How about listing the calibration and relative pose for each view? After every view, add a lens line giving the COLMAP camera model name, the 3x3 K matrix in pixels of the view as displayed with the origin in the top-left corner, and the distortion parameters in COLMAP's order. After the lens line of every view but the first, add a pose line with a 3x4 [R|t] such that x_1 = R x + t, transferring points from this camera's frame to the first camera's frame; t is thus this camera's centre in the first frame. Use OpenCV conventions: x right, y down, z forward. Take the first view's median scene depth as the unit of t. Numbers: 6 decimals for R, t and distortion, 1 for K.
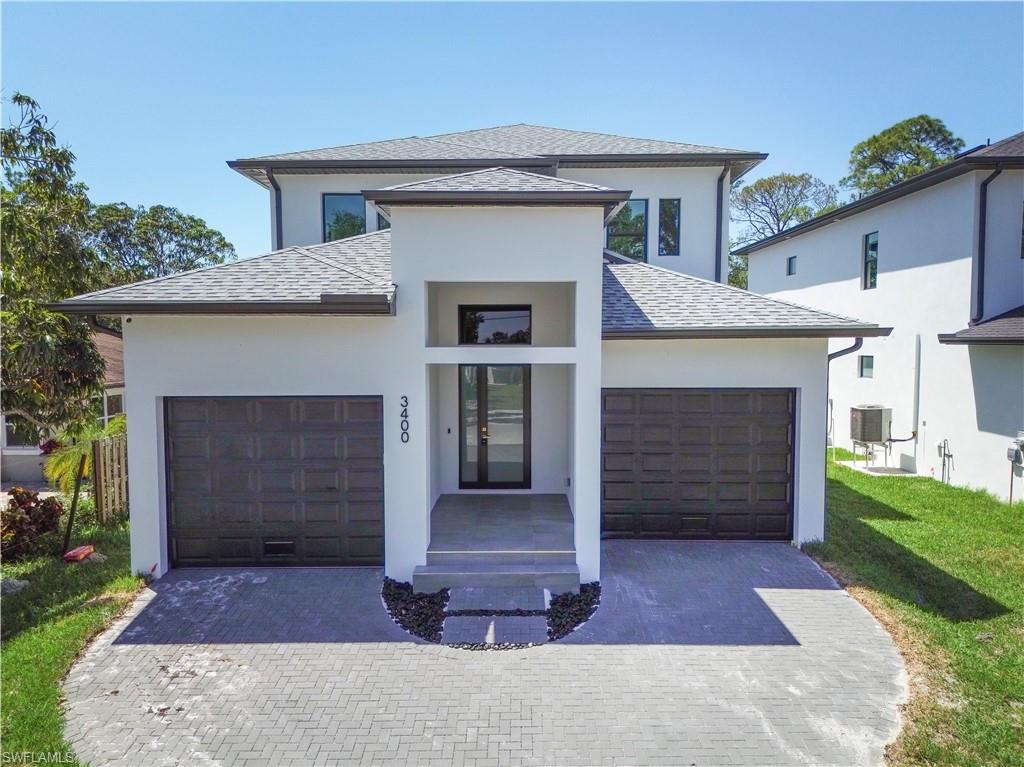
lens RADIAL K [[733.2, 0, 509.1], [0, 733.2, 390.2], [0, 0, 1]] dist [0.024877, -0.014483]
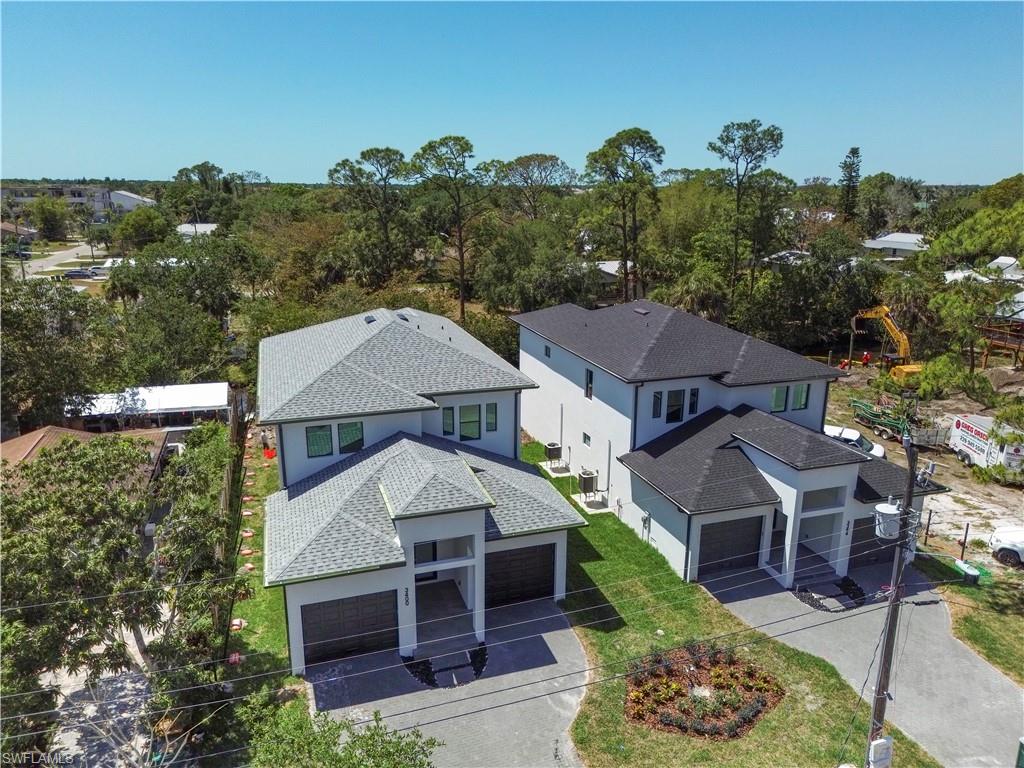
lens RADIAL K [[733.2, 0, 508.3], [0, 733.2, 377.9], [0, 0, 1]] dist [0.024877, -0.014483]
pose [[0.947709, -0.083866, 0.307920, -0.513936], [0.015313, 0.975692, 0.218611, -1.198980], [-0.318769, -0.202465, 0.925956, -1.223244]]
